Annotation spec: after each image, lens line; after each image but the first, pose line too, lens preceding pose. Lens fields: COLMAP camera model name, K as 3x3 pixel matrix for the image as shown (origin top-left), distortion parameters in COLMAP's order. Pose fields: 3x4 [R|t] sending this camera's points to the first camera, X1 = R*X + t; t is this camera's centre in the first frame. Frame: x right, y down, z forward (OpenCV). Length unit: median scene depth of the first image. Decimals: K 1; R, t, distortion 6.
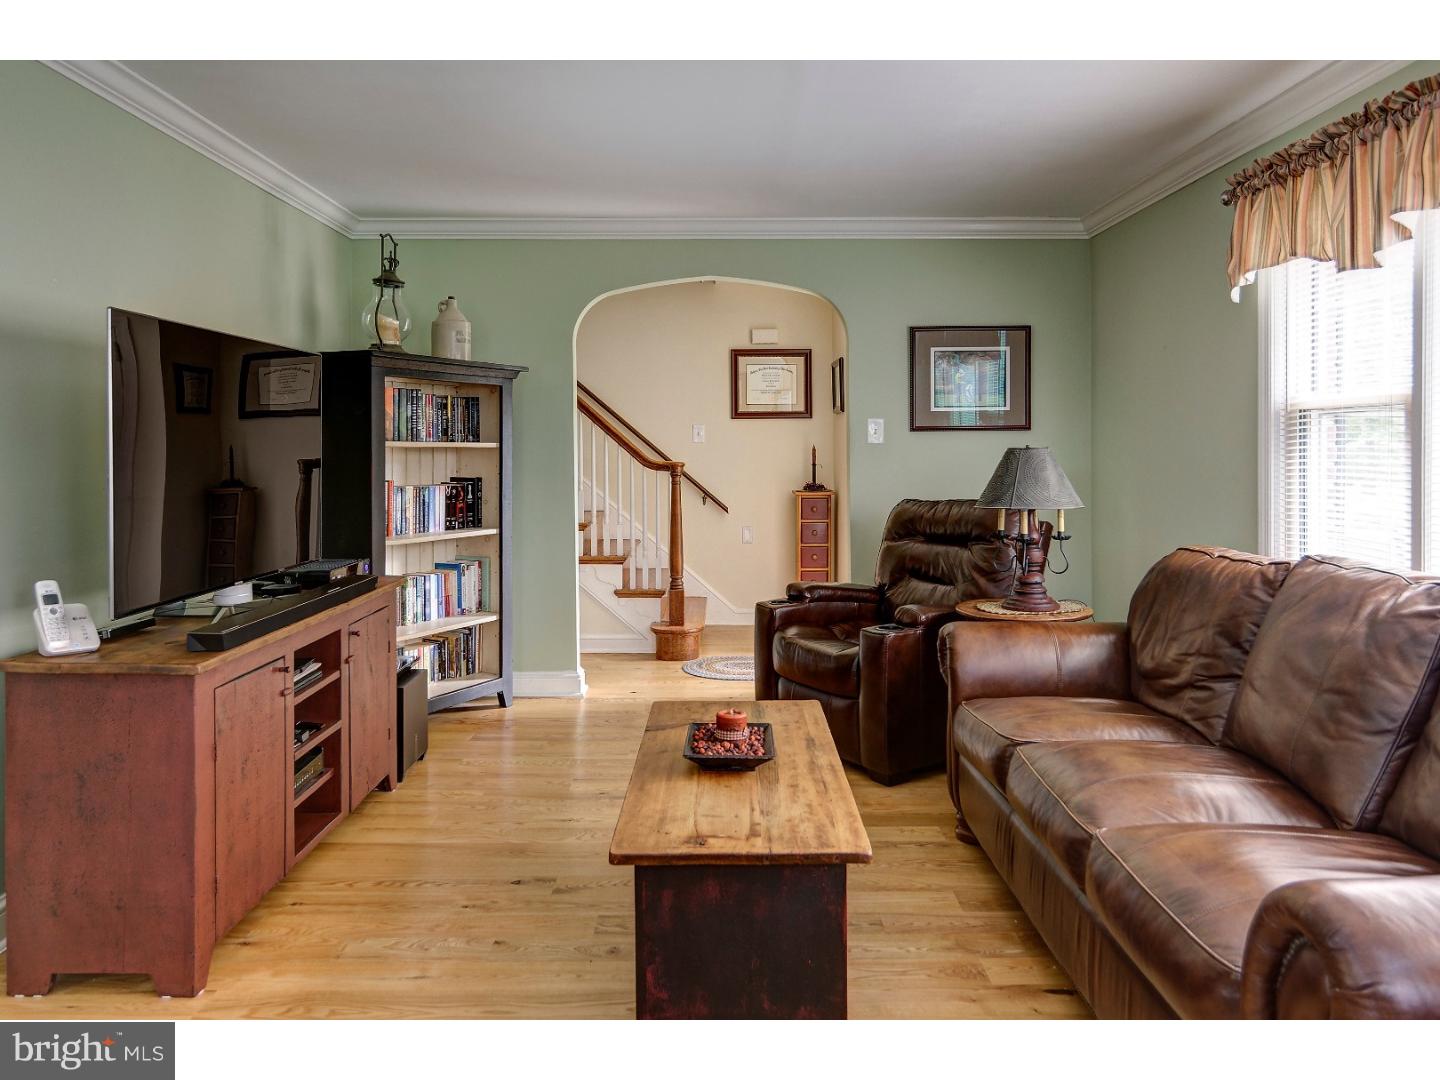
lens RADIAL K [[1082.5, 0, 721.8], [0, 1082.5, 444.3], [0, 0, 1]] dist [0.001896, -0.002522]
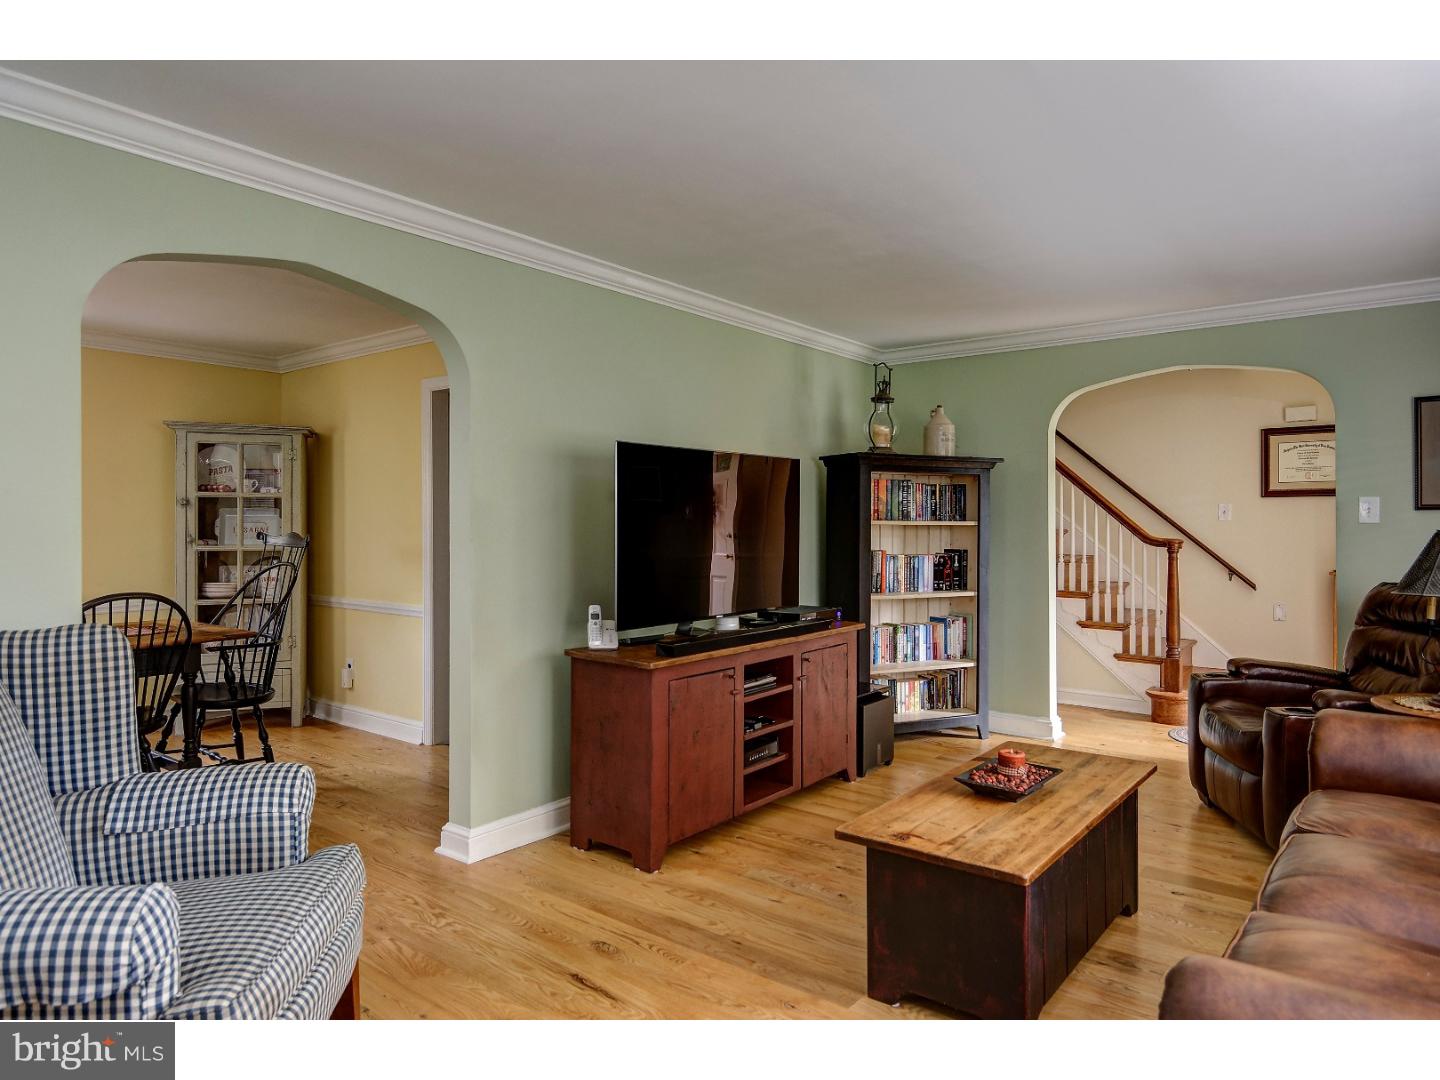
lens RADIAL K [[923.5, 0, 713.7], [0, 923.5, 509.6], [0, 0, 1]] dist [0.005850, -0.000734]
pose [[0.774099, -0.005444, -0.633041, 0.238118], [-0.000668, 0.999955, -0.009417, -0.005056], [0.633064, 0.007712, 0.774061, 0.003575]]
